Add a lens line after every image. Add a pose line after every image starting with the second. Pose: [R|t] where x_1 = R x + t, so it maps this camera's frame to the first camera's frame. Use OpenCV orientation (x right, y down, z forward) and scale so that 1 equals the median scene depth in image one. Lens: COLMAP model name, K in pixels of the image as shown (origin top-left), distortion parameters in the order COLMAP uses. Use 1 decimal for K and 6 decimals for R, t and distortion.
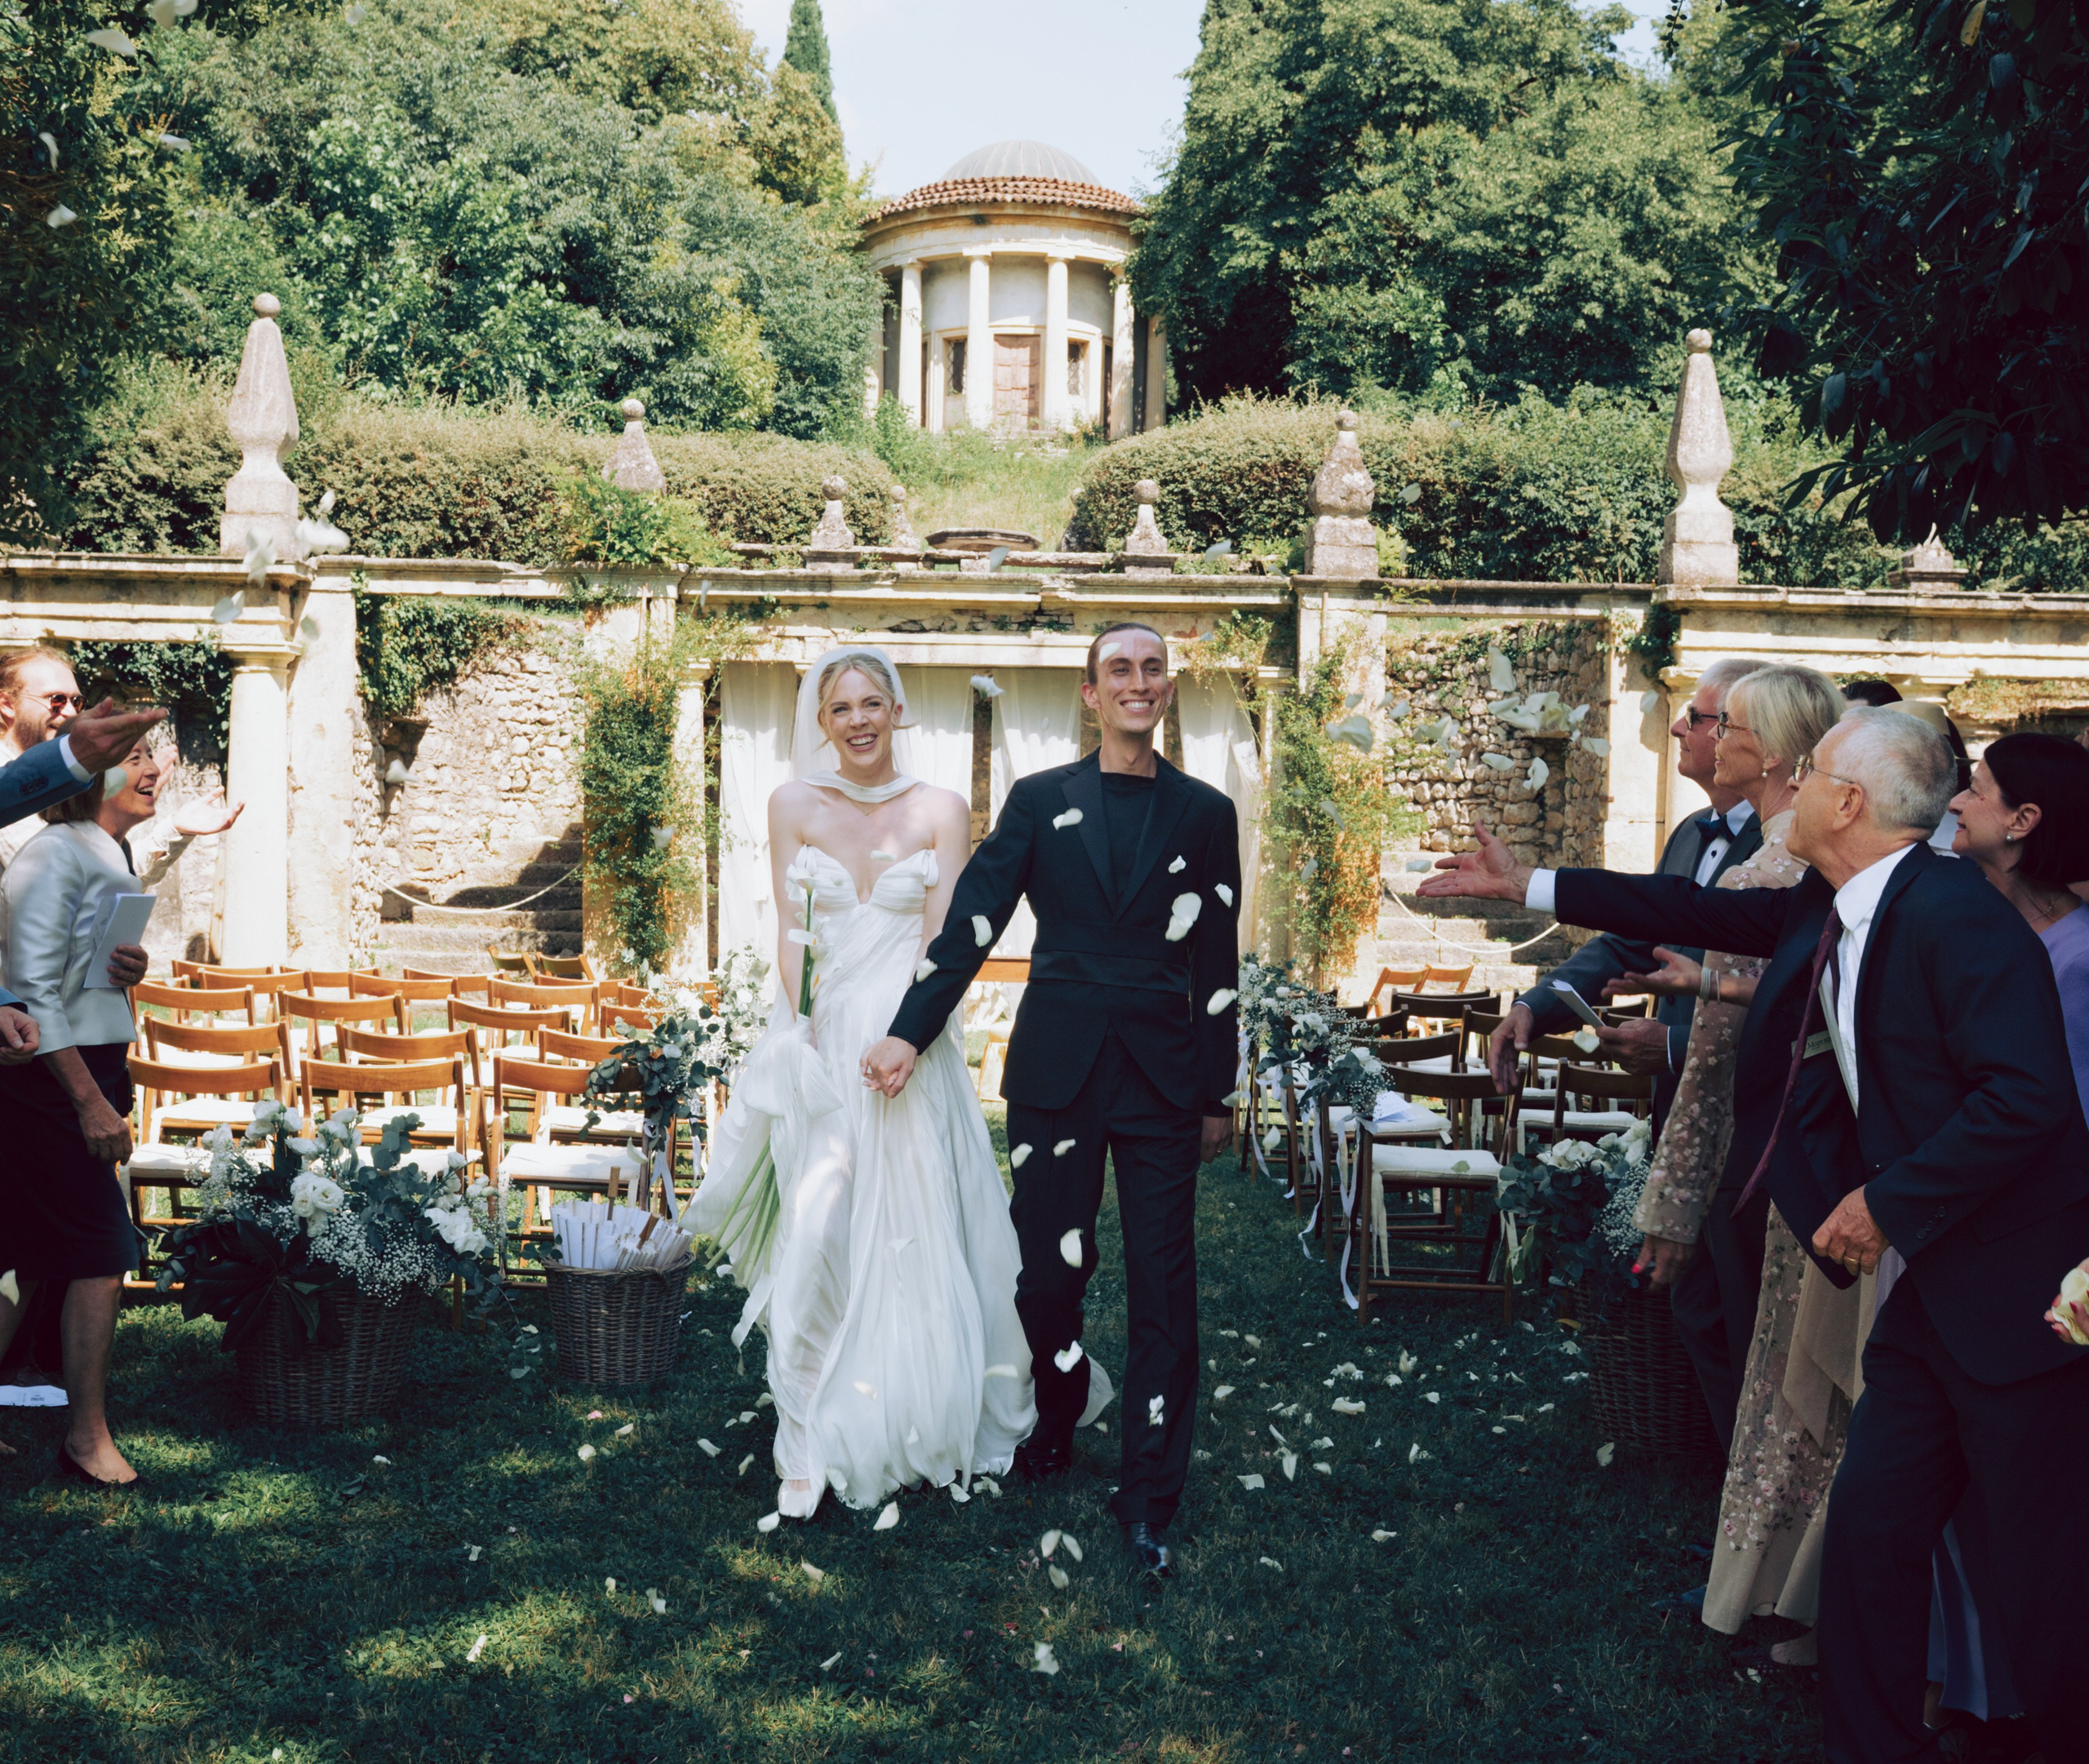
lens RADIAL K [[2711.4, 0, 1044.5], [0, 2711.4, 882.0], [0, 0, 1]] dist [-0.025203, -0.007885]
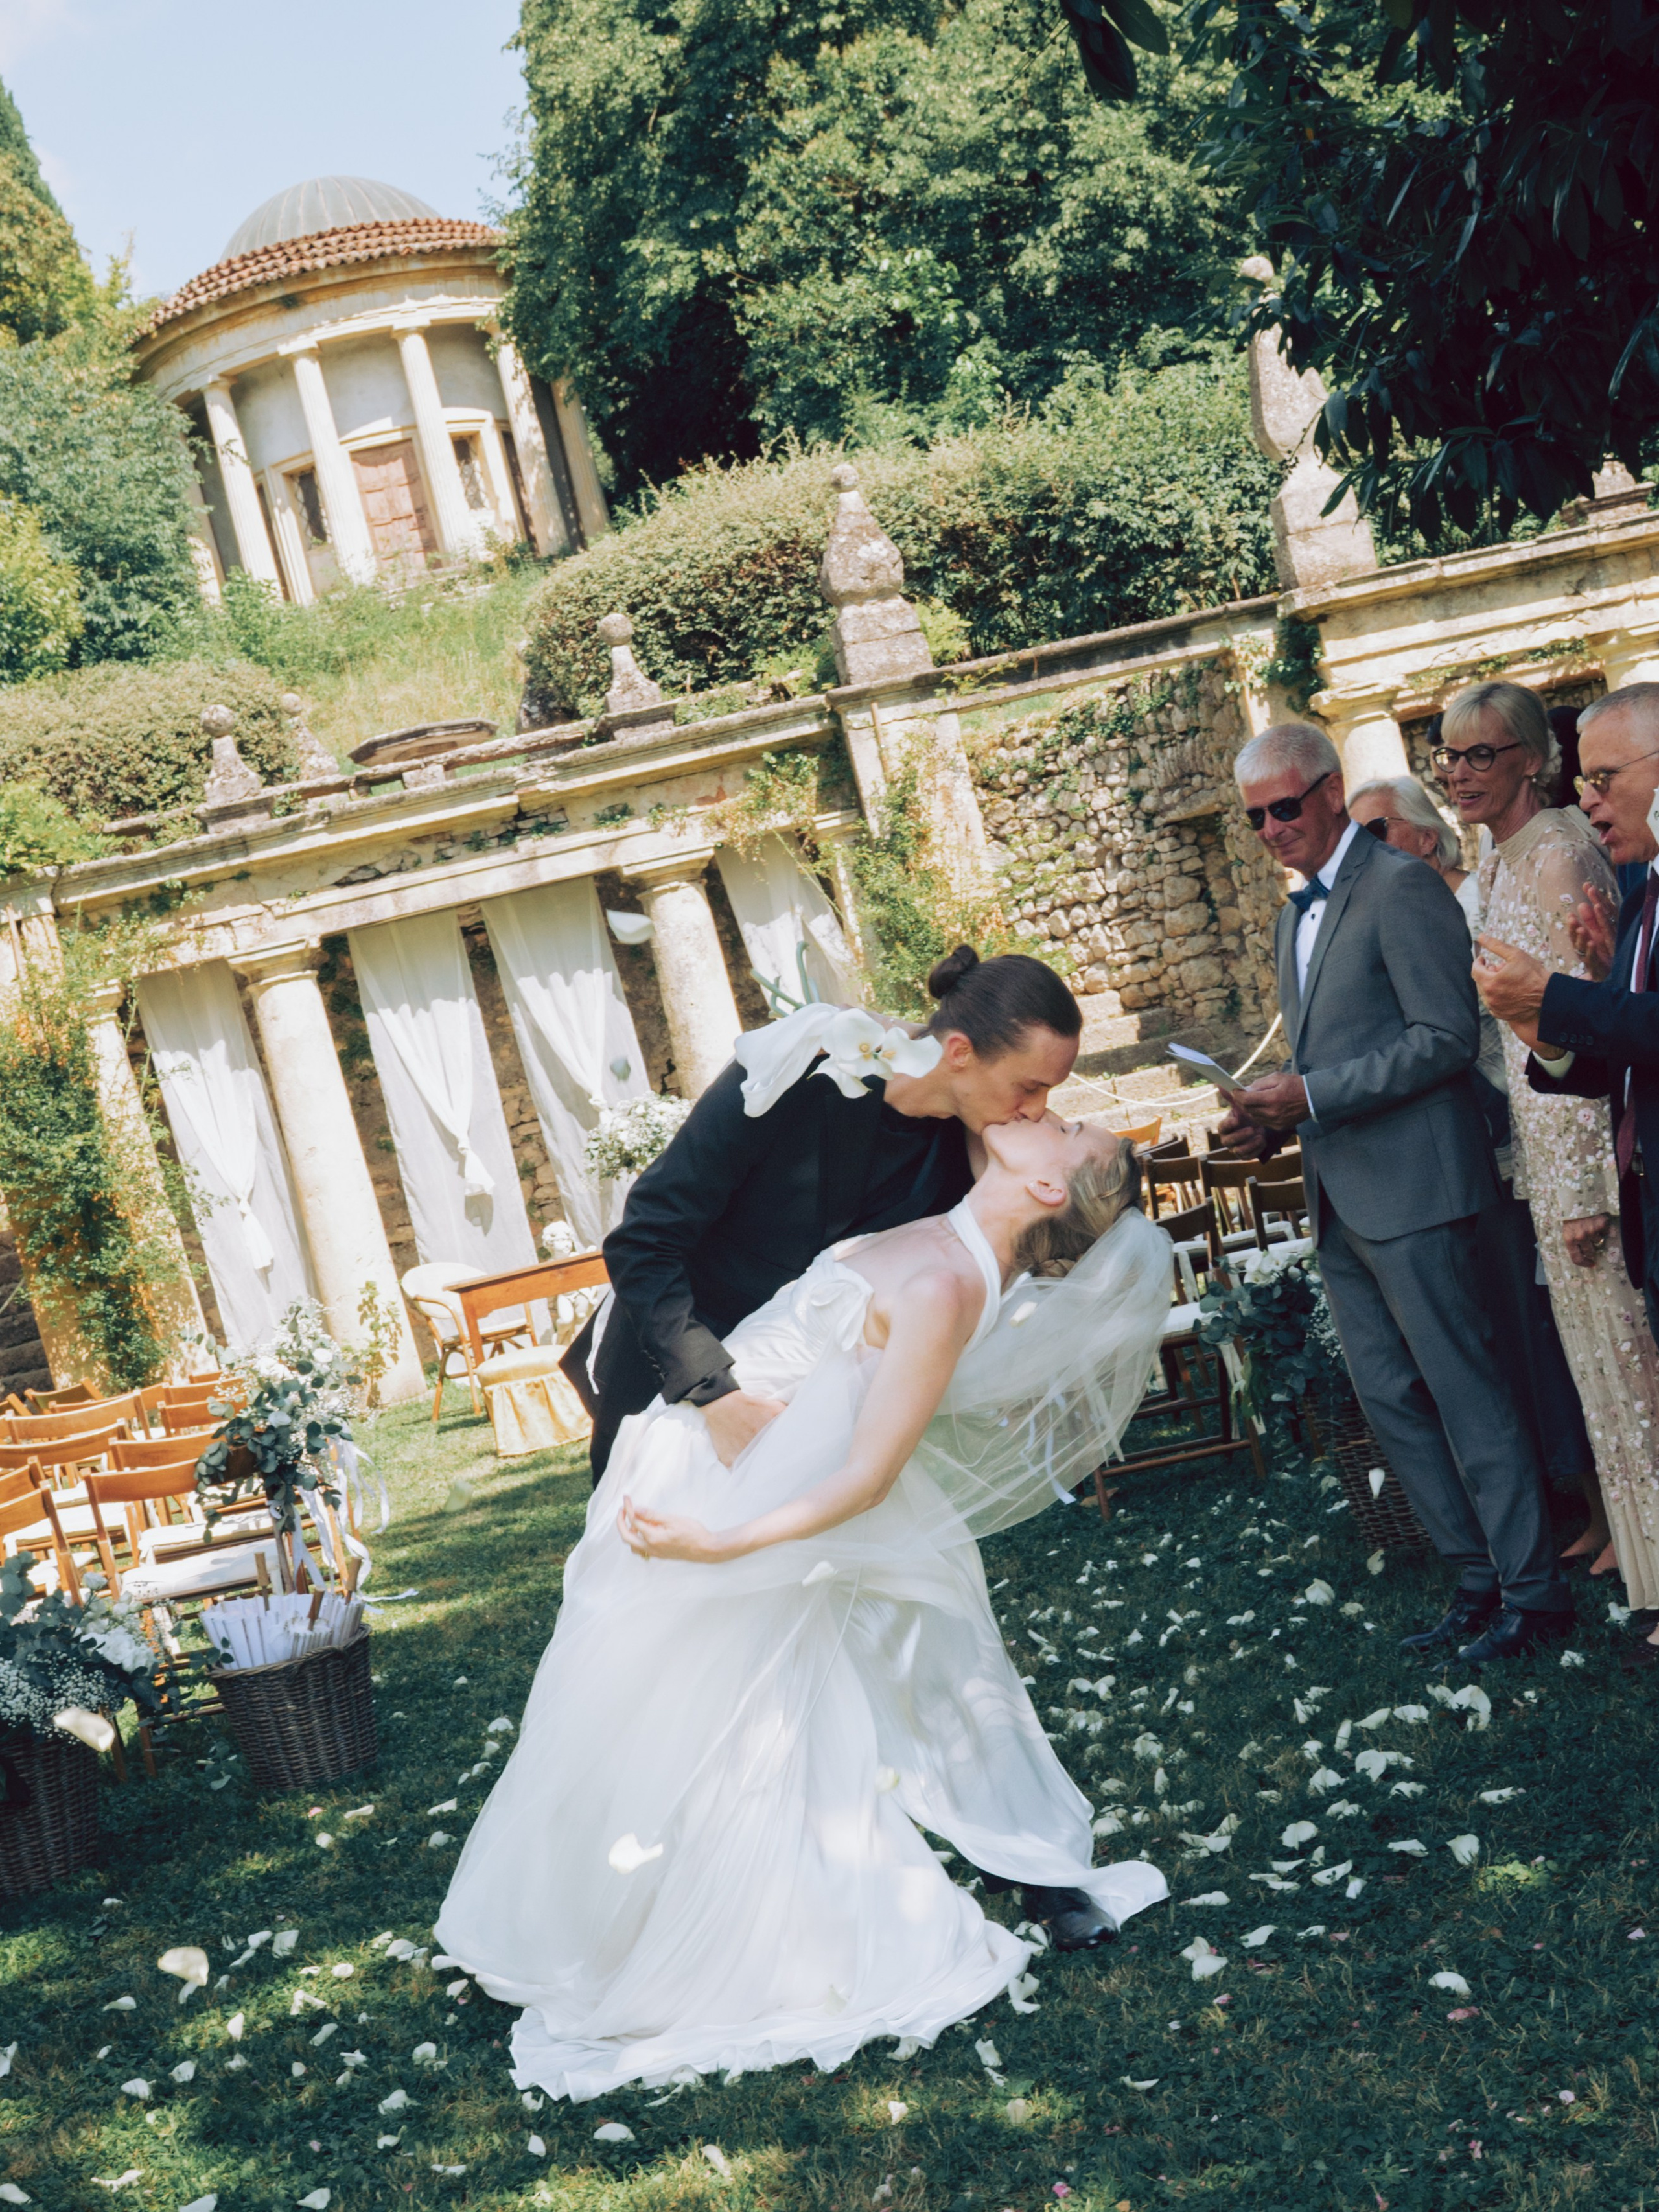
lens RADIAL K [[3805.8, 0, 992.7], [0, 3805.8, 1407.2], [0, 0, 1]] dist [-0.015412, -0.035810]
pose [[0.963888, -0.252406, 0.084914, -0.006098], [0.245438, 0.965719, 0.084541, 0.003815], [-0.103341, -0.060647, 0.992795, -0.087800]]
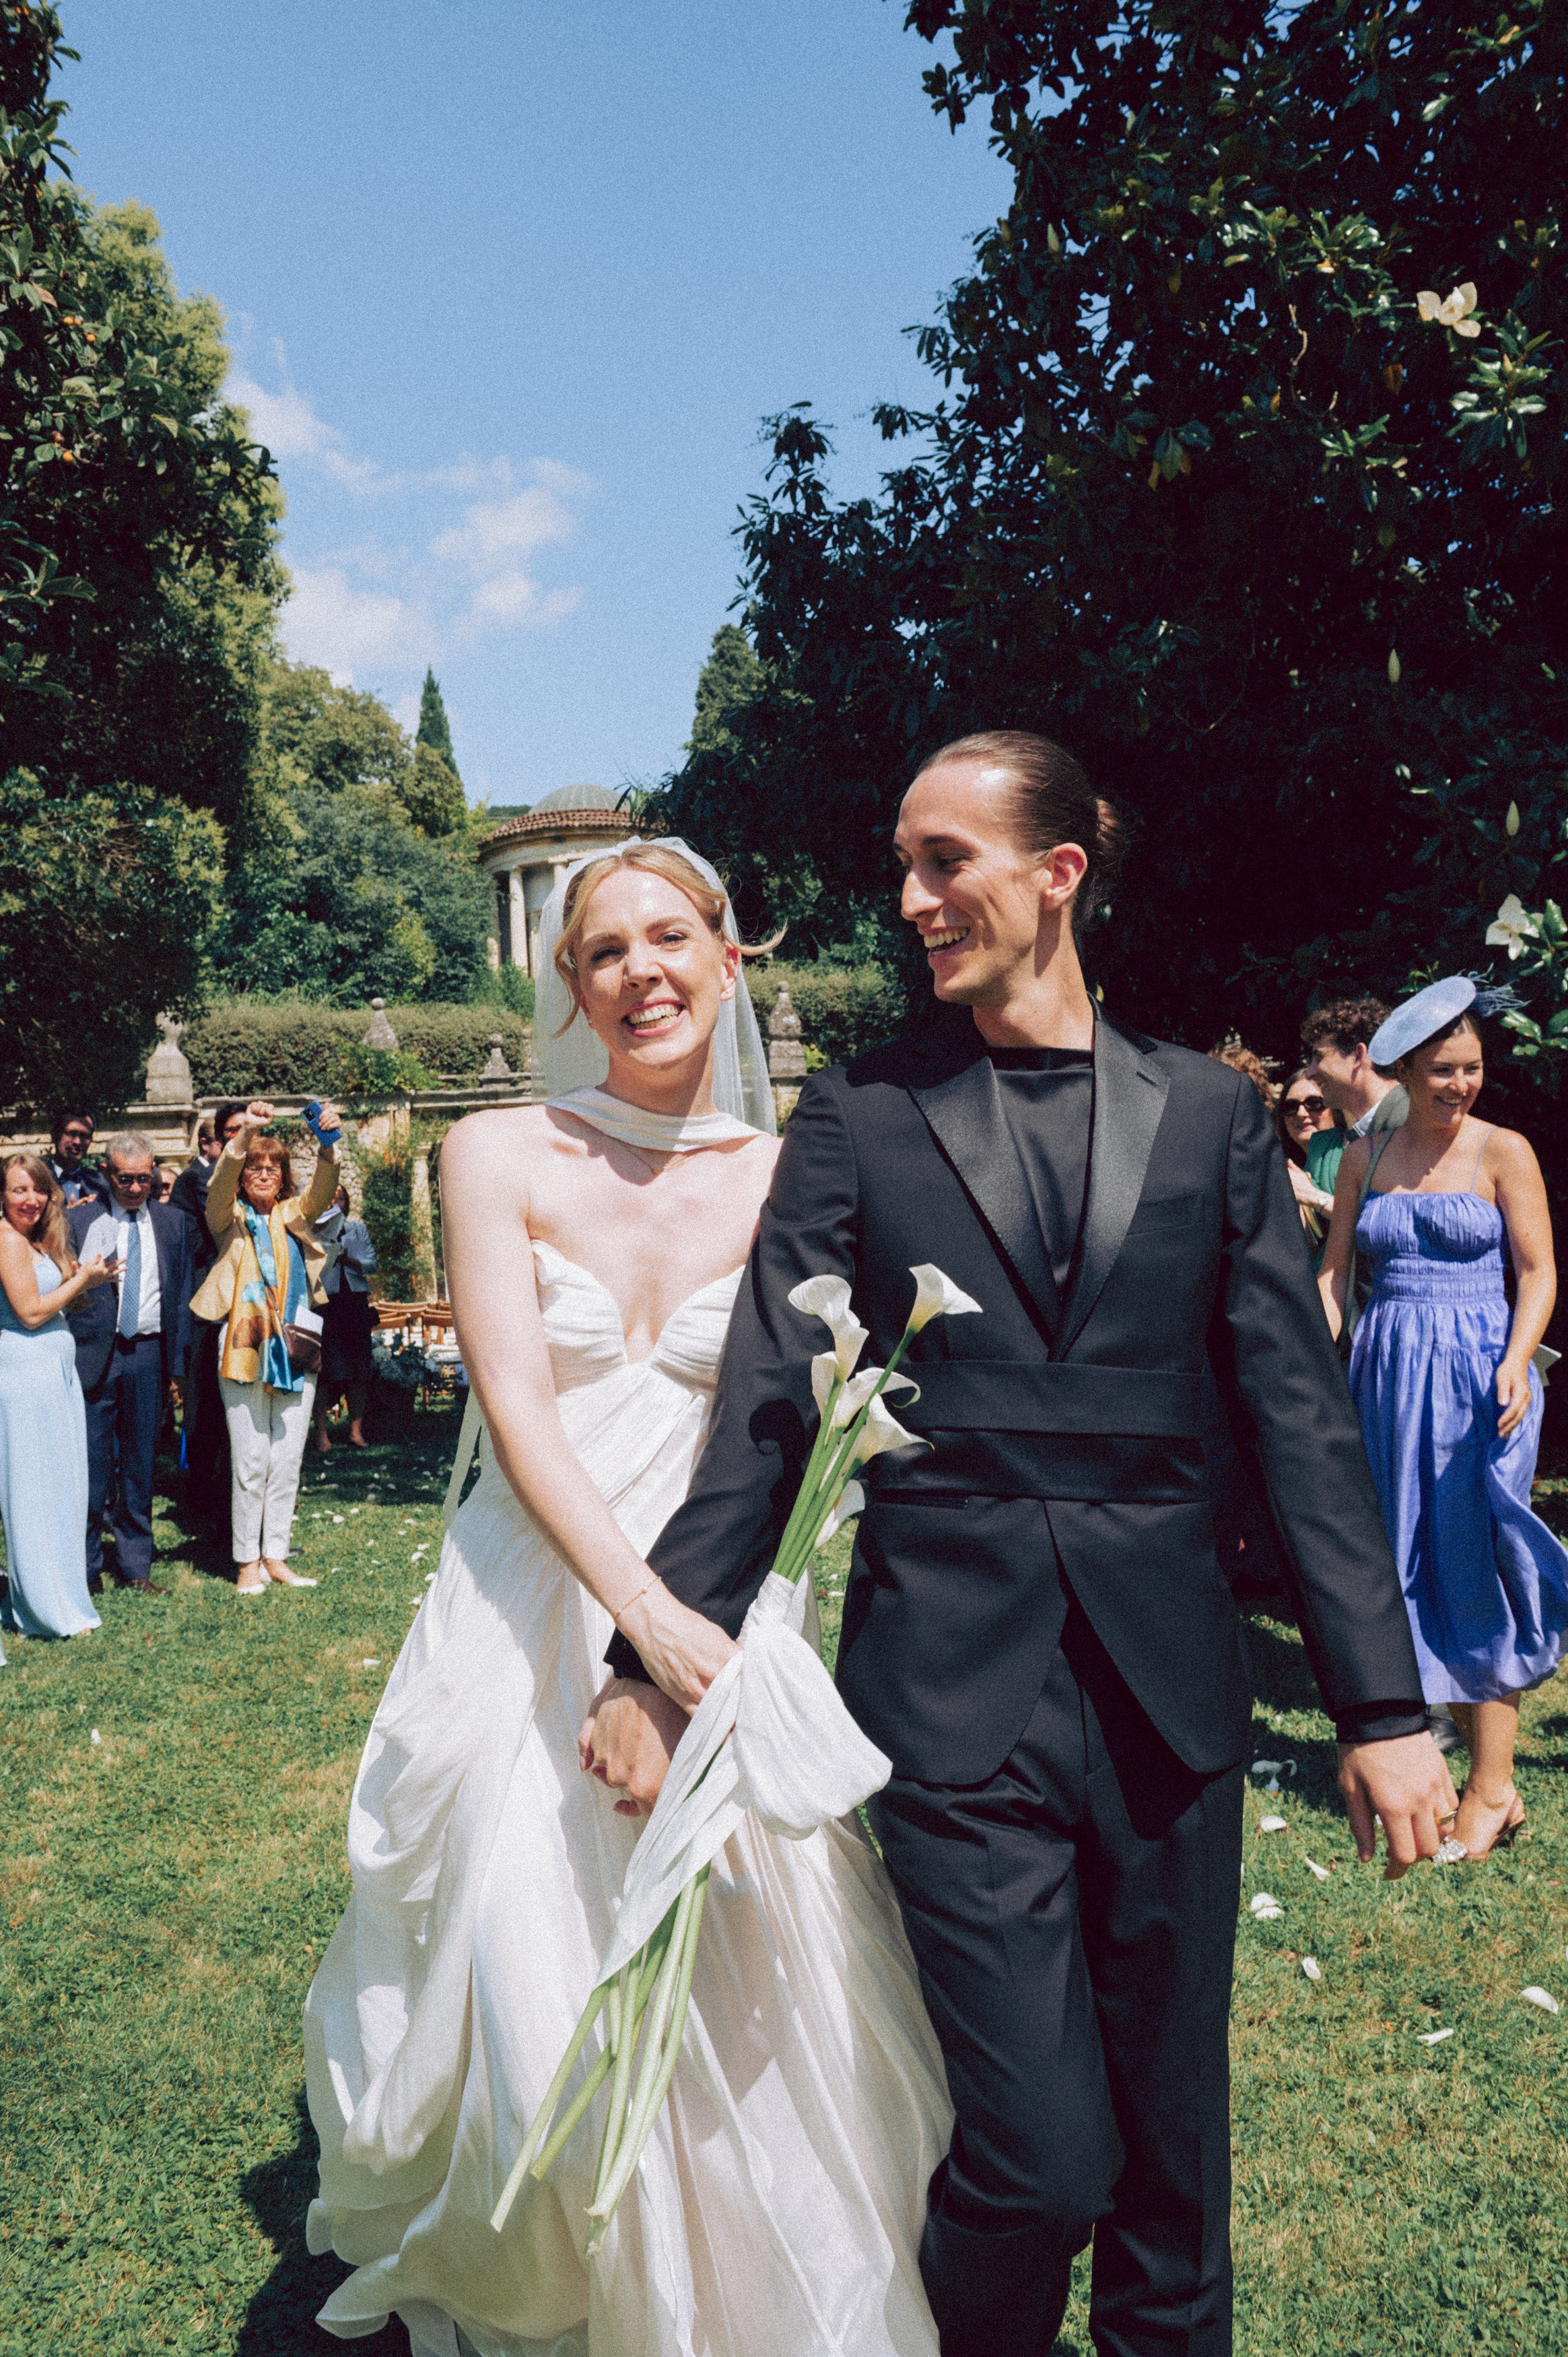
lens RADIAL K [[2138.3, 0, 784.0], [0, 2138.3, 1178.5], [0, 0, 1]] dist [0.001079, 0.000098]
pose [[0.995061, -0.063250, 0.076507, -0.002863], [0.066864, 0.996718, -0.045629, 0.017157], [-0.073369, 0.050519, 0.996024, -0.353050]]
